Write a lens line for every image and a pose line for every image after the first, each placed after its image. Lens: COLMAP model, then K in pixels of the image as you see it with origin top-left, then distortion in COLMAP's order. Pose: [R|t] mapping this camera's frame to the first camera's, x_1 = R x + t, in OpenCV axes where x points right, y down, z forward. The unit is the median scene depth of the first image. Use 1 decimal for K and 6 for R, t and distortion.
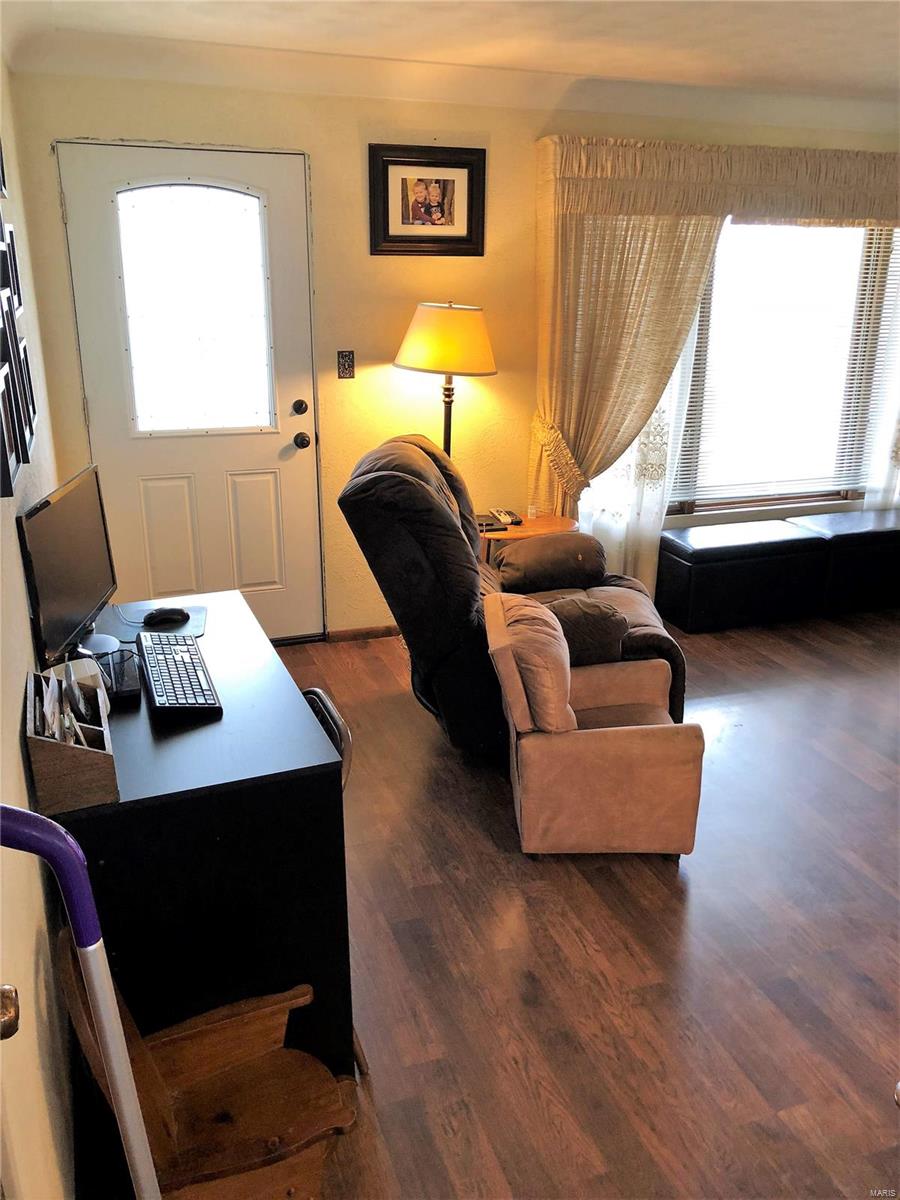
lens RADIAL K [[989.2, 0, 455.6], [0, 989.2, 580.9], [0, 0, 1]] dist [0.022834, 0.009930]
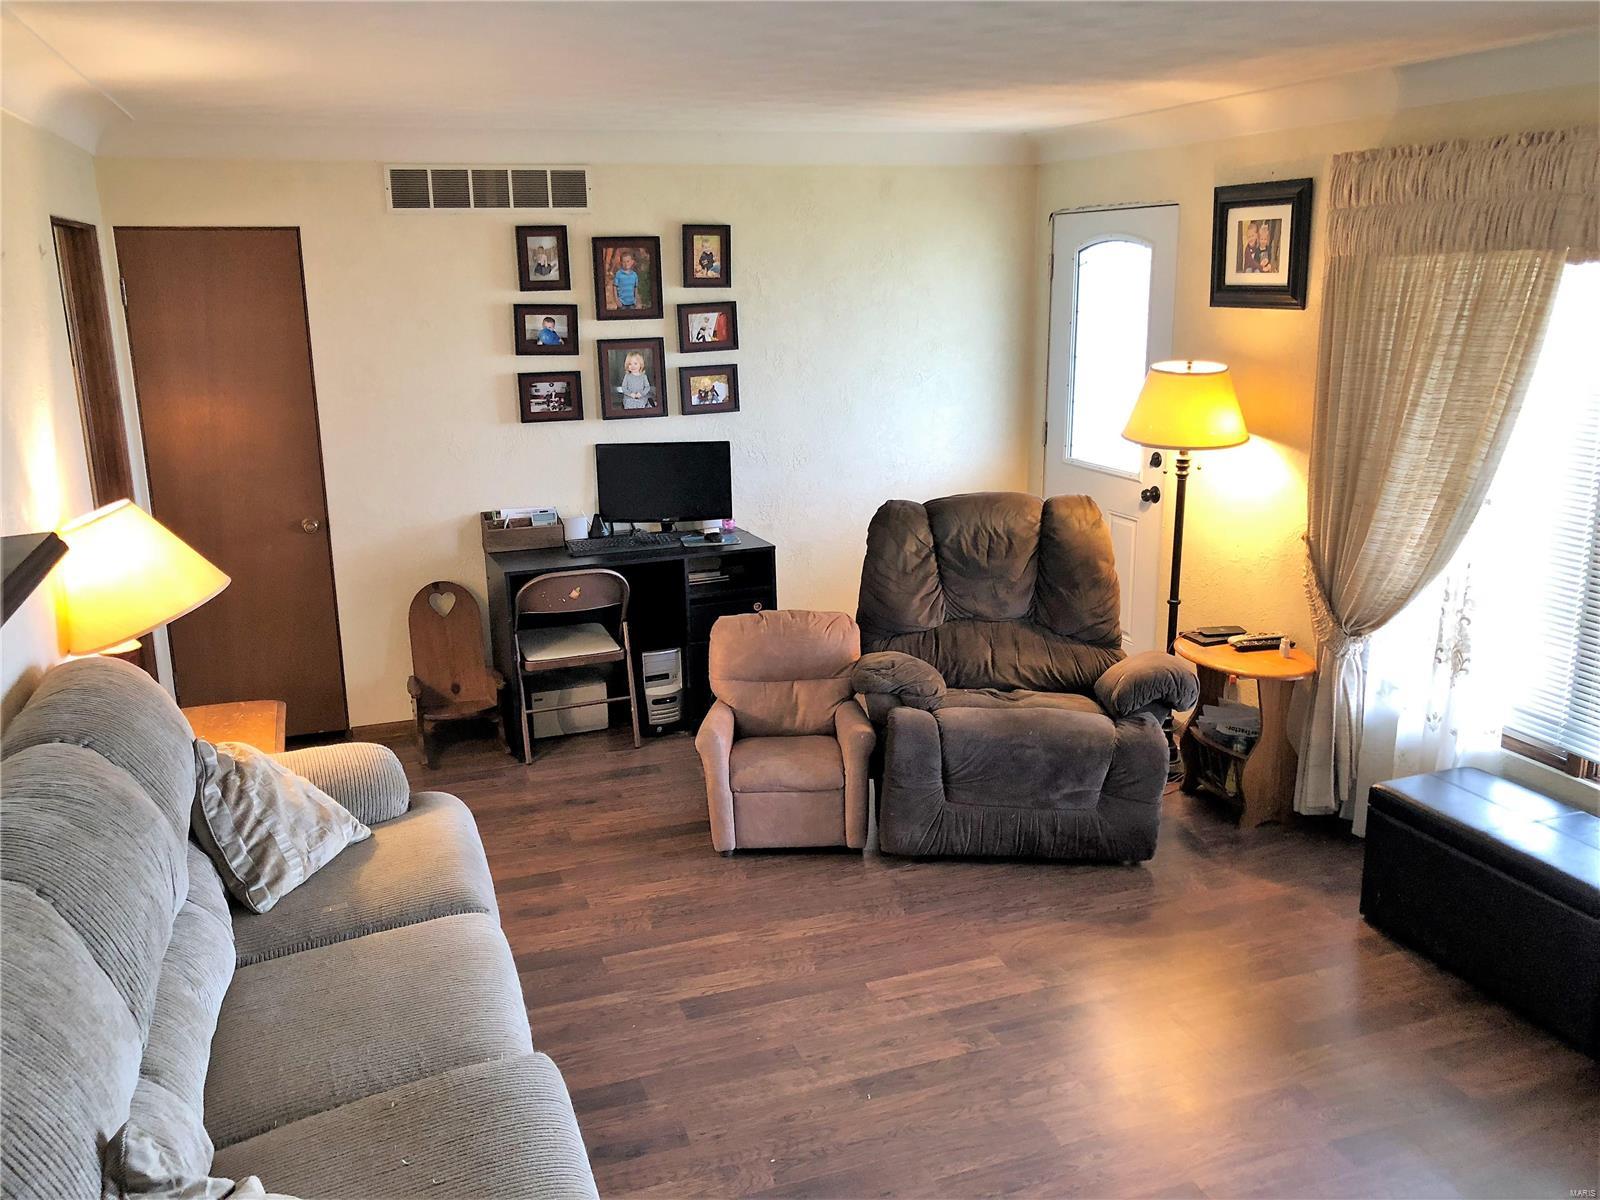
lens RADIAL K [[1318.9, 0, 852.2], [0, 1318.9, 602.6], [0, 0, 1]] dist [0.022834, 0.009930]
pose [[0.020610, 0.240287, -0.970483, 1.059549], [-0.292461, 0.929679, 0.223973, -0.237093], [0.956055, 0.279212, 0.089435, 0.617156]]
